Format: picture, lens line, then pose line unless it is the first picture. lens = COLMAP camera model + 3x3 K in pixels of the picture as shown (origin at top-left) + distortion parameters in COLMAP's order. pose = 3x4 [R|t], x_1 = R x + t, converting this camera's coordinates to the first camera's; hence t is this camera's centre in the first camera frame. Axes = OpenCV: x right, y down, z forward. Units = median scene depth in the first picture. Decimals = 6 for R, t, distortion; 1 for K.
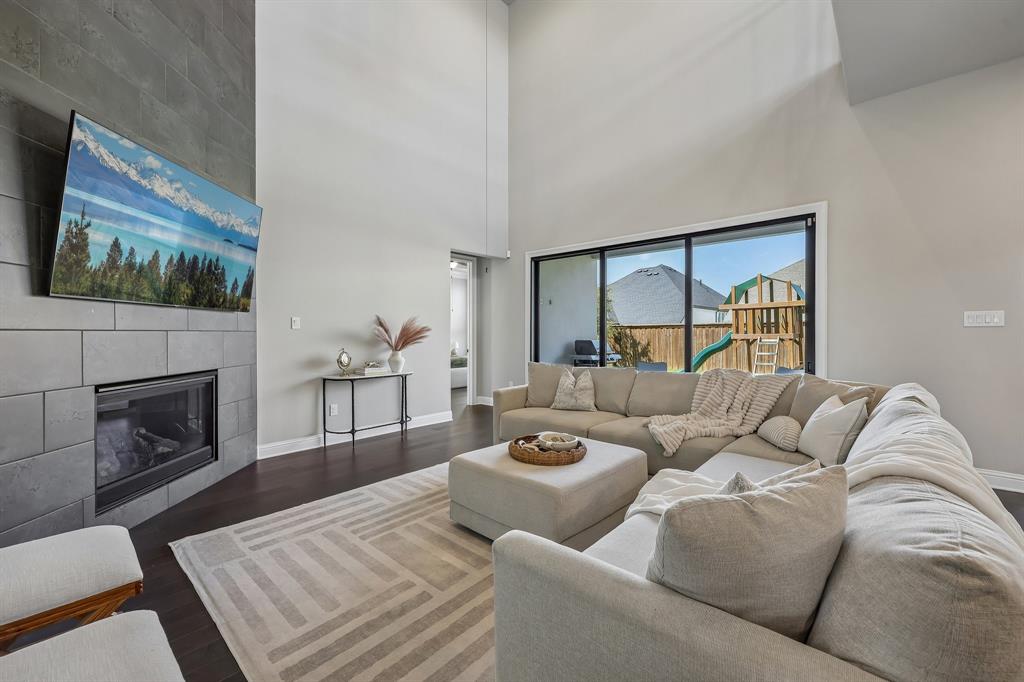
lens RADIAL K [[414.9, 0, 513.4], [0, 414.9, 342.4], [0, 0, 1]] dist [-0.004128, 0.002137]
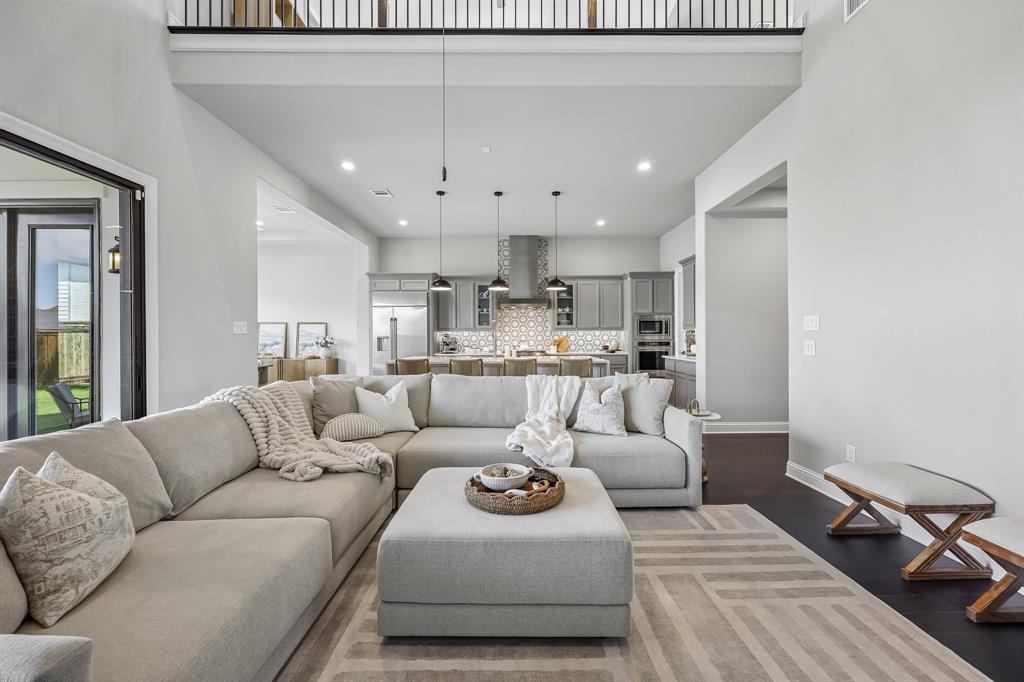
lens RADIAL K [[414.9, 0, 517.3], [0, 414.9, 337.2], [0, 0, 1]] dist [-0.004128, 0.002137]
pose [[-0.677401, 0.004274, 0.735602, -0.443642], [0.017236, 0.999801, 0.010064, -0.029349], [-0.735412, 0.019496, -0.677339, 1.374890]]
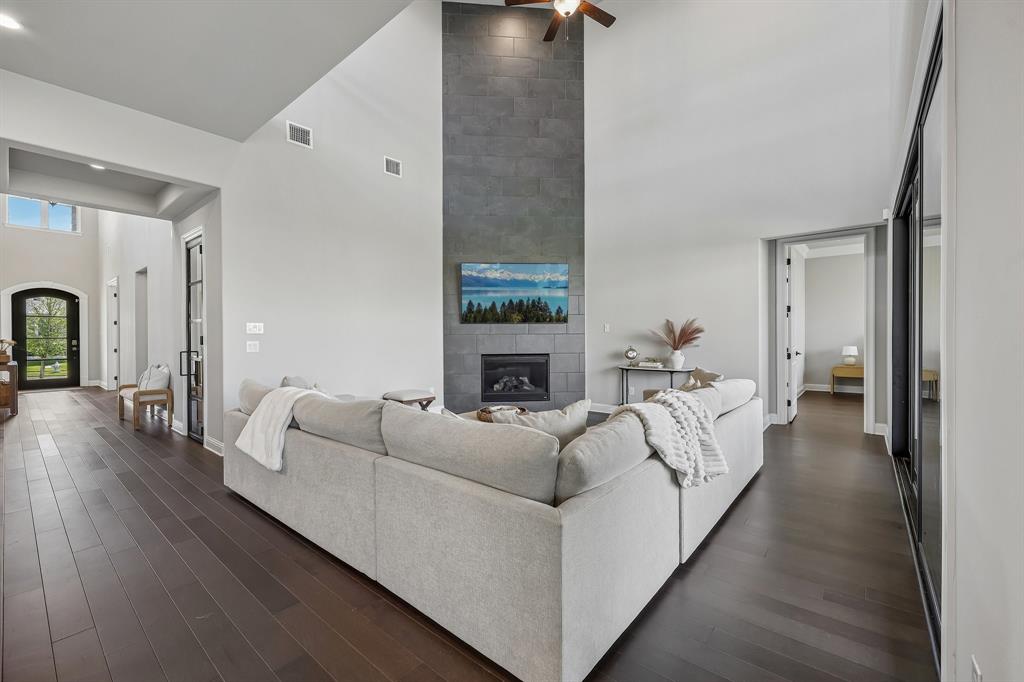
lens RADIAL K [[414.9, 0, 516.5], [0, 414.9, 333.6], [0, 0, 1]] dist [-0.004128, 0.002137]
pose [[0.038191, 0.000046, -0.999270, 1.424168], [-0.010521, 0.999945, -0.000356, -0.032627], [0.999215, 0.010527, 0.038189, 0.903423]]
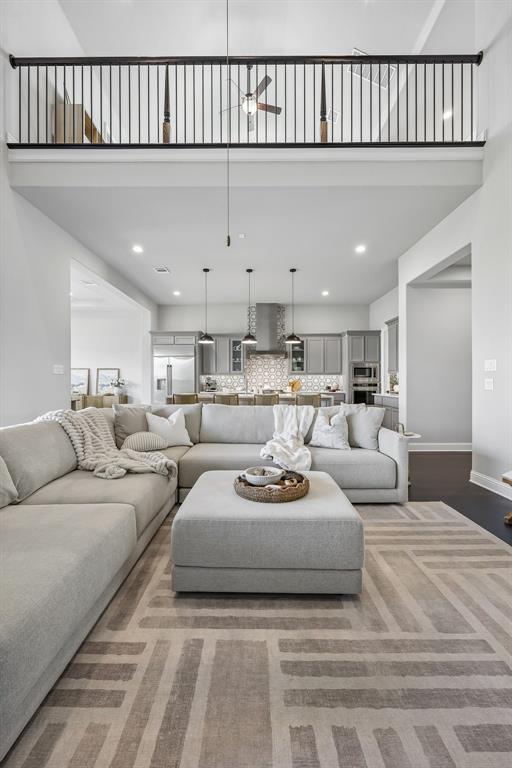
lens RADIAL K [[311.2, 0, 254.1], [0, 311.2, 383.9], [0, 0, 1]] dist [-0.004128, 0.002137]
pose [[-0.667585, -0.000174, 0.744534, -0.419341], [0.015016, 0.999793, 0.013697, -0.003320], [-0.744382, 0.020324, -0.667444, 1.398227]]
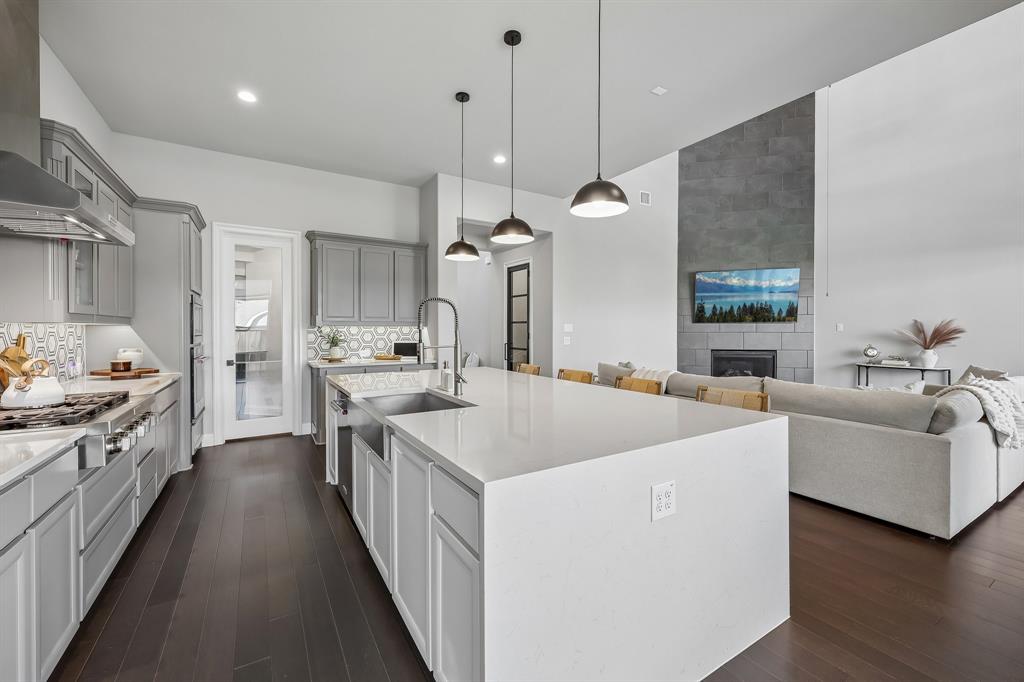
lens RADIAL K [[414.9, 0, 515.2], [0, 414.9, 334.8], [0, 0, 1]] dist [-0.004128, 0.002137]
pose [[-0.278552, 0.014919, -0.960305, 2.039350], [-0.014888, 0.999692, 0.019849, -0.045340], [0.960306, 0.019826, -0.278244, 0.335478]]
